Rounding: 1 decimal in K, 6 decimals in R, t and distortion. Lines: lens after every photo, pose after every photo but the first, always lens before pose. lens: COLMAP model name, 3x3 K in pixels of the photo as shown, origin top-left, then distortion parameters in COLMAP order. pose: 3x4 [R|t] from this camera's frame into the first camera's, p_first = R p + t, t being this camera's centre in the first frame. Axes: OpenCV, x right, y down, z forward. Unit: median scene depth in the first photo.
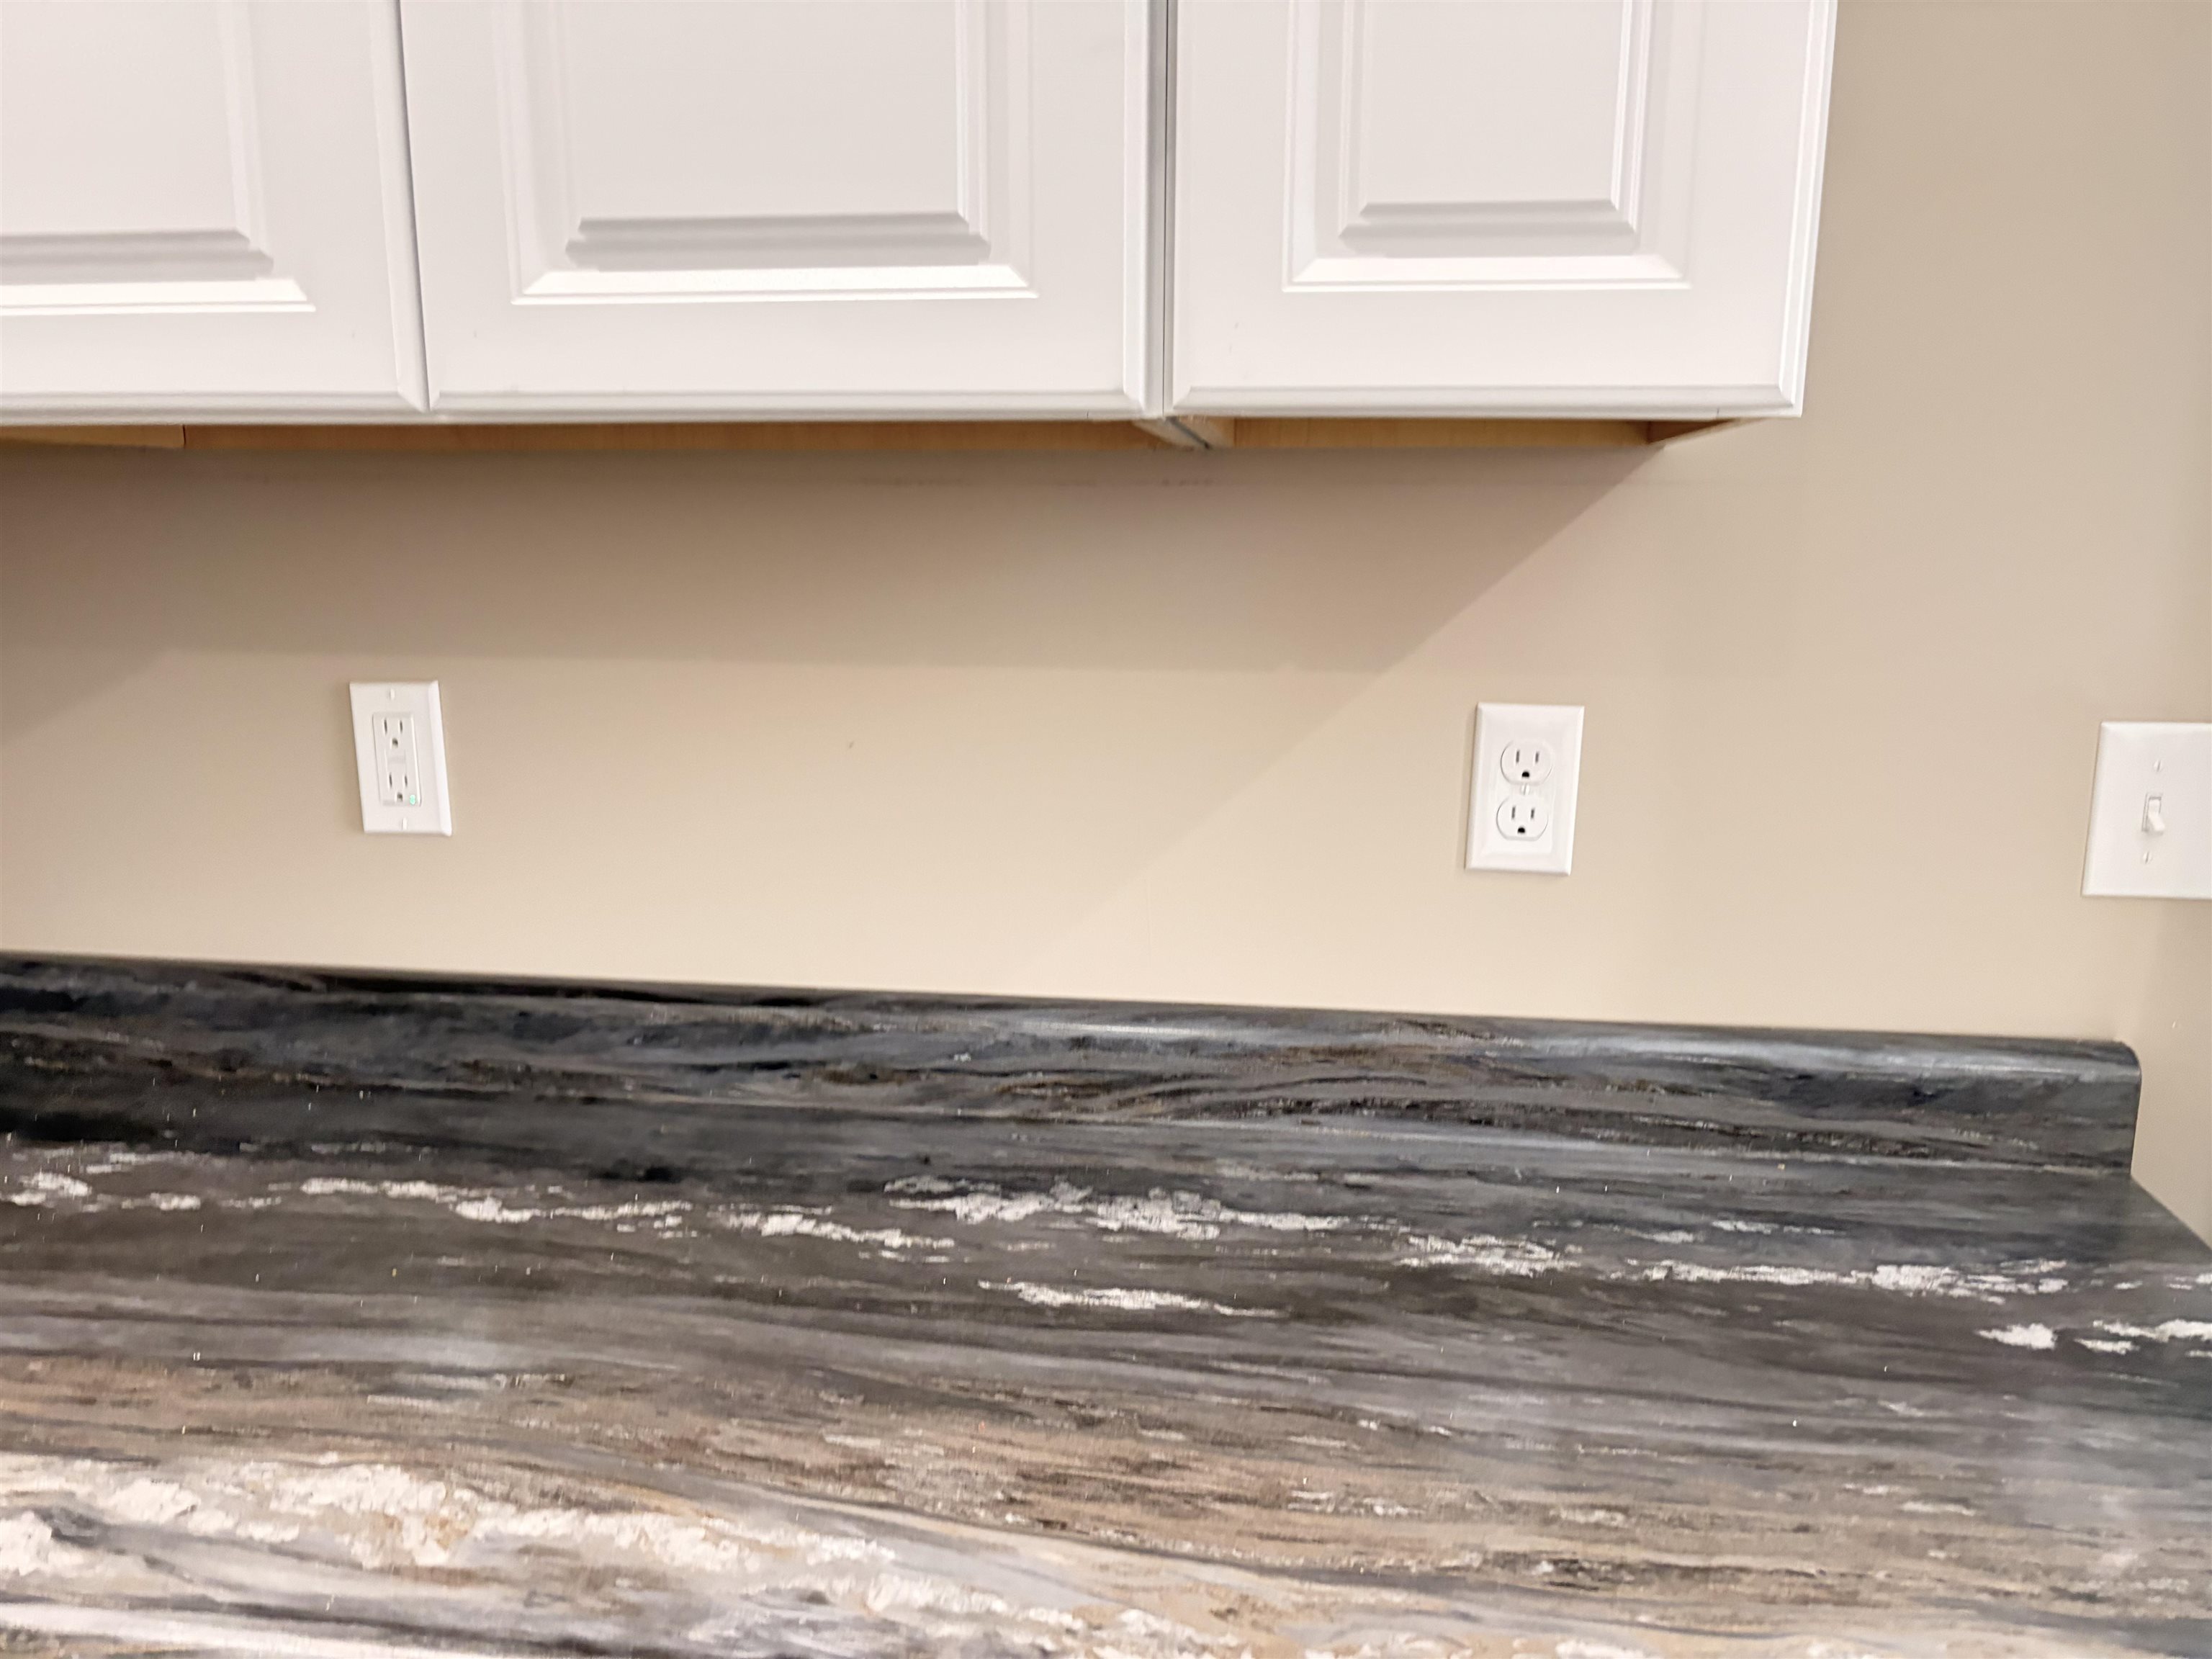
lens RADIAL K [[1682.5, 0, 1102.9], [0, 1682.5, 828.7], [0, 0, 1]] dist [0.034799, -0.024444]
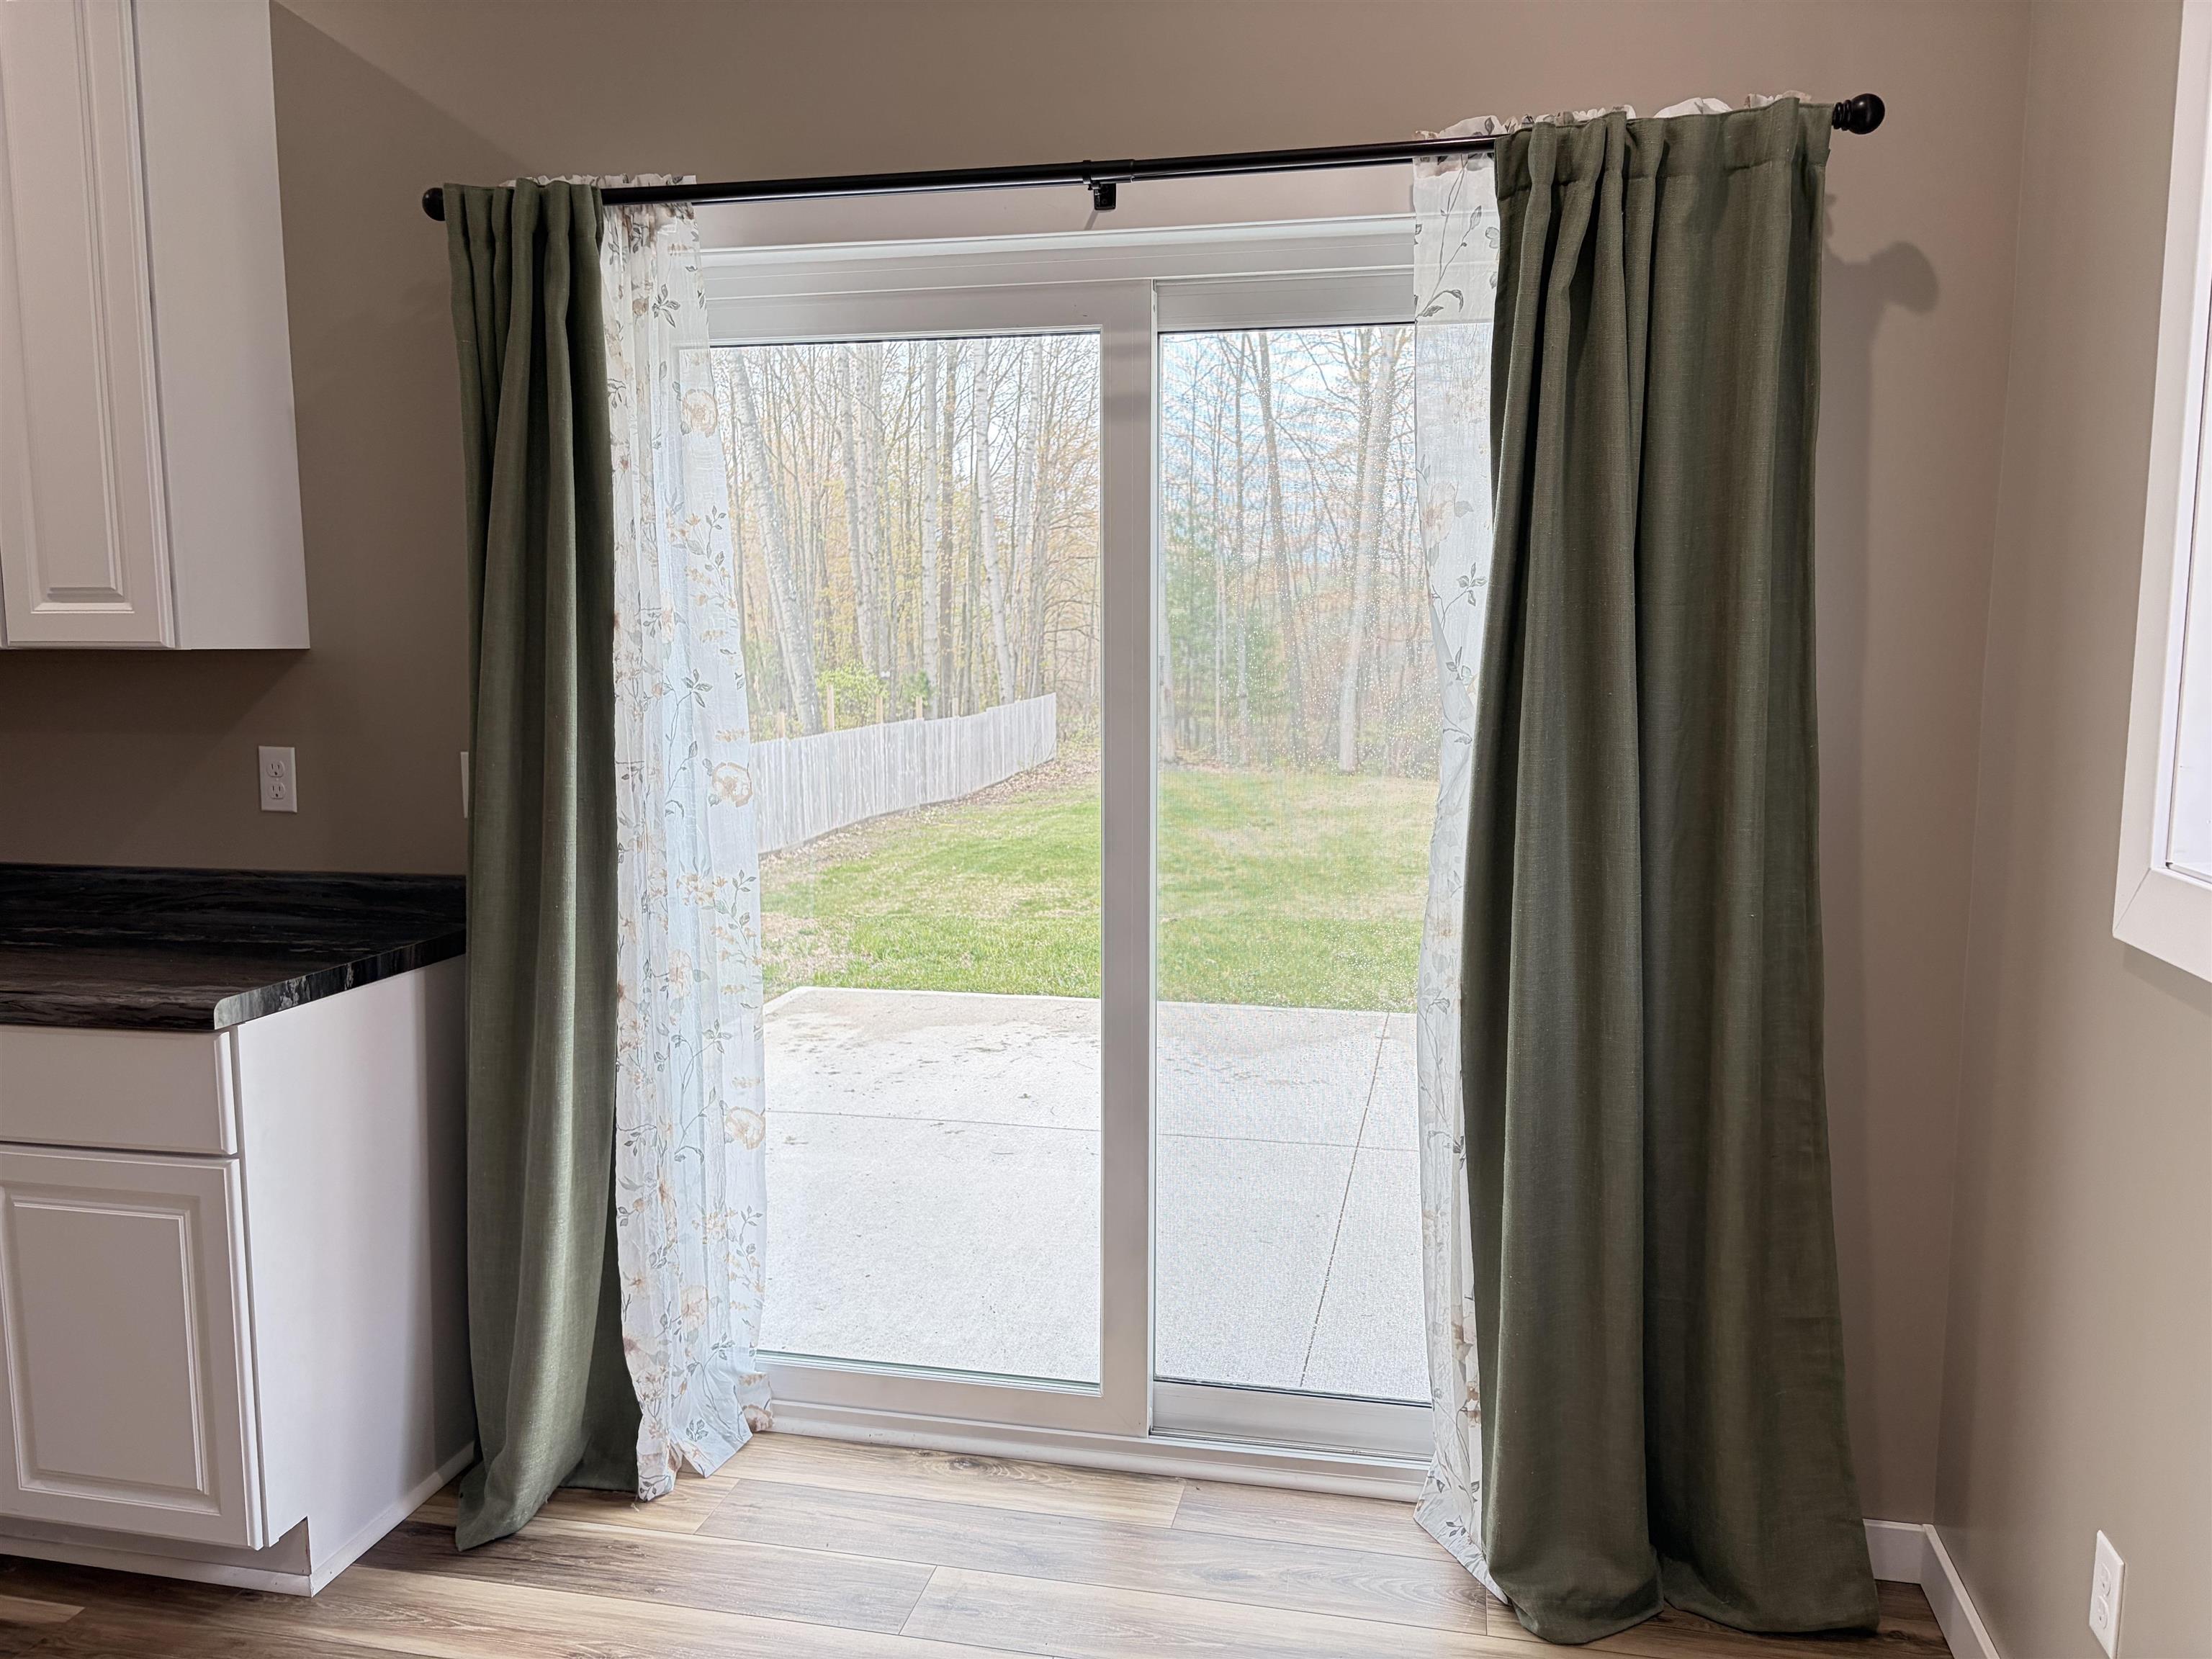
lens RADIAL K [[1682.5, 0, 1102.6], [0, 1682.5, 827.7], [0, 0, 1]] dist [0.034799, -0.024444]
pose [[0.997136, 0.002620, -0.075588, 1.759453], [-0.008059, 0.997391, -0.071734, 0.232852], [0.075203, 0.072138, 0.994556, -1.522337]]
